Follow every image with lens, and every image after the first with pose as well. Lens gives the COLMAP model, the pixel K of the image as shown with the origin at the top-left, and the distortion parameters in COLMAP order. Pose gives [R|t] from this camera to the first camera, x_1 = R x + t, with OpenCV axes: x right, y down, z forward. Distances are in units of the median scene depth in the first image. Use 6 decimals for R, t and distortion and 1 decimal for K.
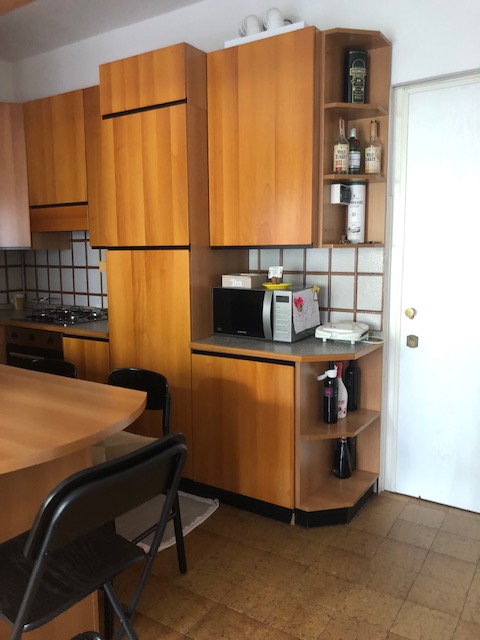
lens RADIAL K [[529.2, 0, 242.9], [0, 529.2, 313.5], [0, 0, 1]] dist [0.037586, -0.047419]
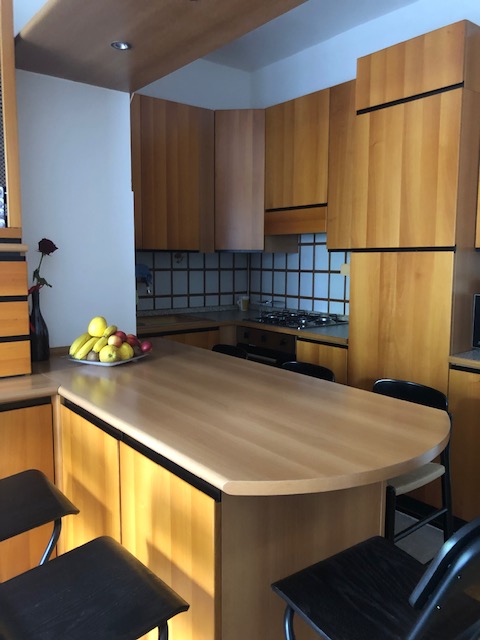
lens RADIAL K [[529.2, 0, 244.3], [0, 529.2, 315.8], [0, 0, 1]] dist [0.037586, -0.047419]
pose [[0.946650, 0.047333, -0.318769, -0.139782], [-0.051293, 0.998675, -0.004035, 0.008556], [0.318156, 0.020170, 0.947824, 0.042600]]
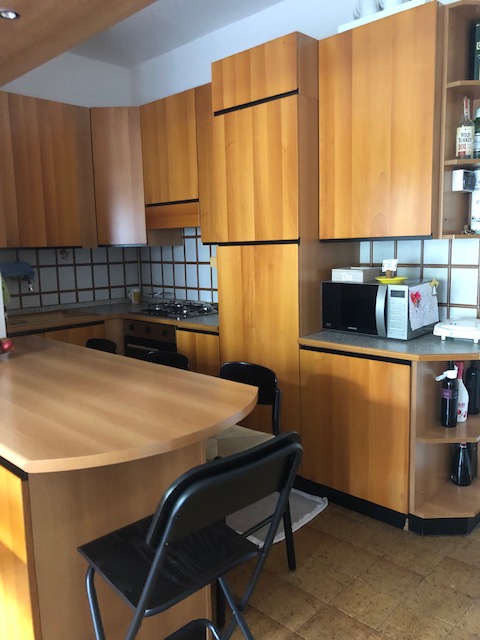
lens RADIAL K [[529.2, 0, 241.9], [0, 529.2, 317.3], [0, 0, 1]] dist [0.037586, -0.047419]
pose [[0.980549, 0.009340, -0.196051, -0.010235], [-0.005745, 0.999805, 0.018896, -0.001572], [0.196189, -0.017403, 0.980412, 0.010947]]
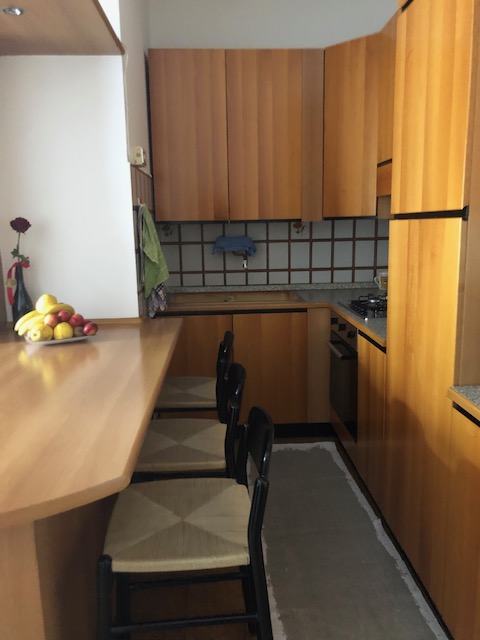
lens RADIAL K [[529.2, 0, 240.7], [0, 529.2, 313.1], [0, 0, 1]] dist [0.037586, -0.047419]
pose [[0.571922, 0.131880, -0.809638, 0.208580], [-0.083679, 0.991223, 0.102348, -0.058072], [0.816029, 0.009214, 0.577937, 0.483696]]
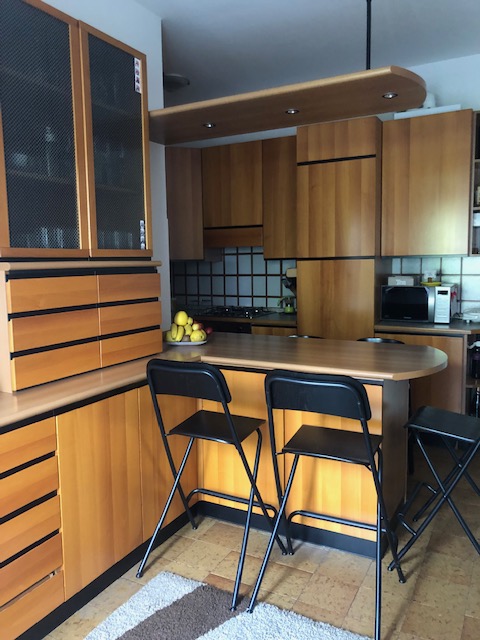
lens RADIAL K [[529.2, 0, 234.4], [0, 529.2, 319.2], [0, 0, 1]] dist [0.037586, -0.047419]
pose [[0.997508, -0.017925, 0.068236, -0.548582], [0.018906, 0.999727, -0.013763, 0.050138], [-0.067970, 0.015019, 0.997574, -0.368040]]
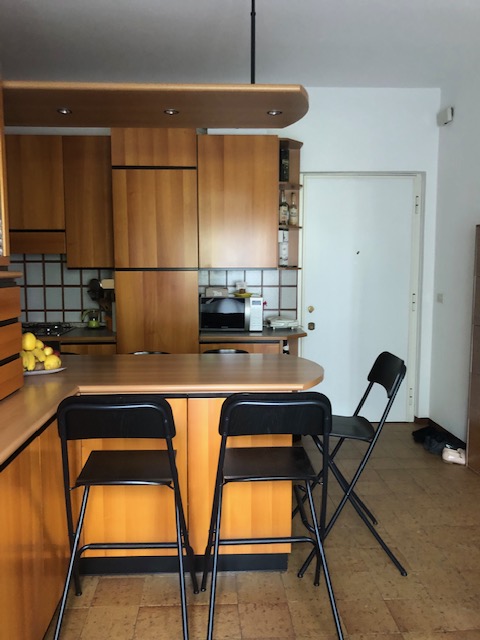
lens RADIAL K [[529.2, 0, 235.9], [0, 529.2, 319.9], [0, 0, 1]] dist [0.037586, -0.047419]
pose [[0.819640, -0.053265, 0.570397, -0.798279], [0.067170, 0.997736, -0.003350, 0.021971], [-0.568928, 0.041059, 0.821362, -0.208666]]
